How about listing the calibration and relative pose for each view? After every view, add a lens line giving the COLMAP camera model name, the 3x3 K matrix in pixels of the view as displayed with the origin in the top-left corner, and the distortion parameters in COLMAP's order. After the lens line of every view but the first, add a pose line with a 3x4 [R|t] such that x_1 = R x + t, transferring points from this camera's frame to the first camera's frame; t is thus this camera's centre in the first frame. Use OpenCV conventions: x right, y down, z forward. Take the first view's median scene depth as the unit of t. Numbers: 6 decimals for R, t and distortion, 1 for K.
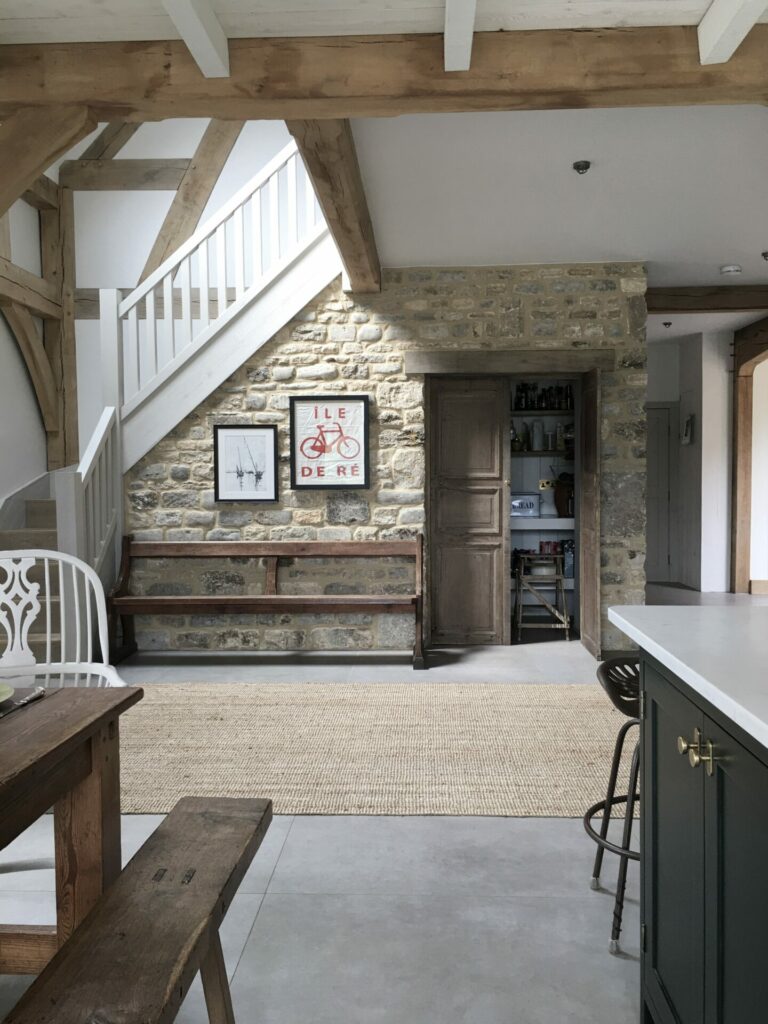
lens RADIAL K [[868.8, 0, 386.5], [0, 868.8, 513.1], [0, 0, 1]] dist [-0.000855, -0.010716]
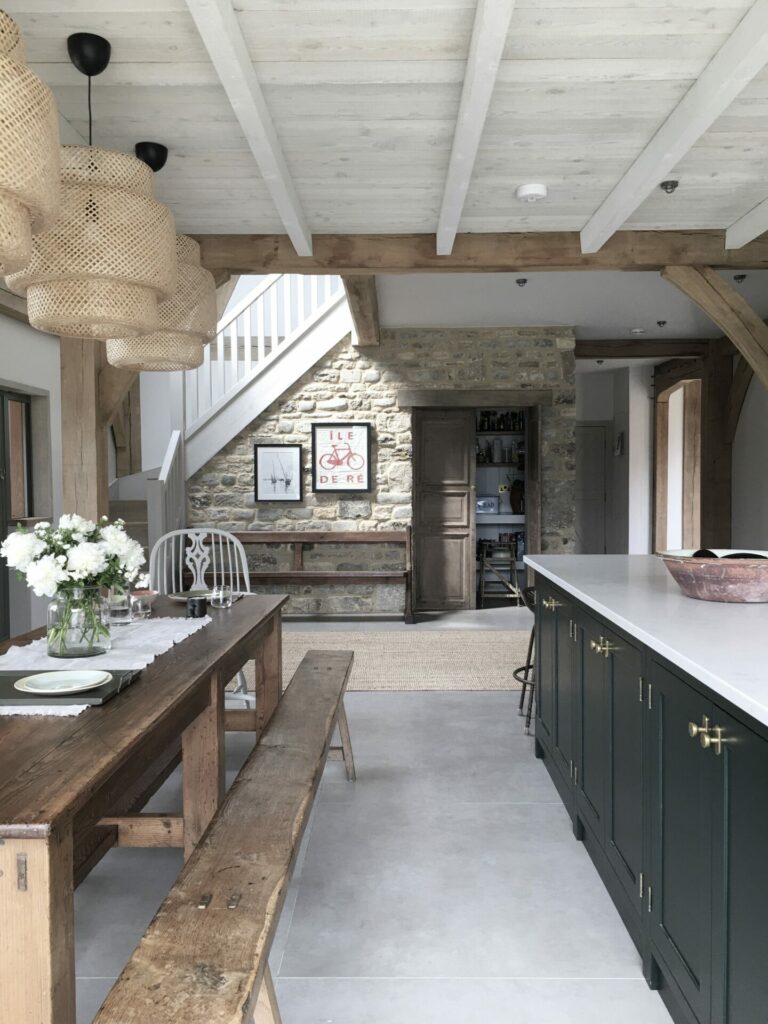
lens RADIAL K [[868.8, 0, 383.4], [0, 868.8, 511.2], [0, 0, 1]] dist [-0.000855, -0.010716]
pose [[0.999449, 0.000617, 0.033183, -0.045242], [-0.000508, 0.999994, -0.003283, 0.005715], [-0.033185, 0.003264, 0.999444, -0.342676]]
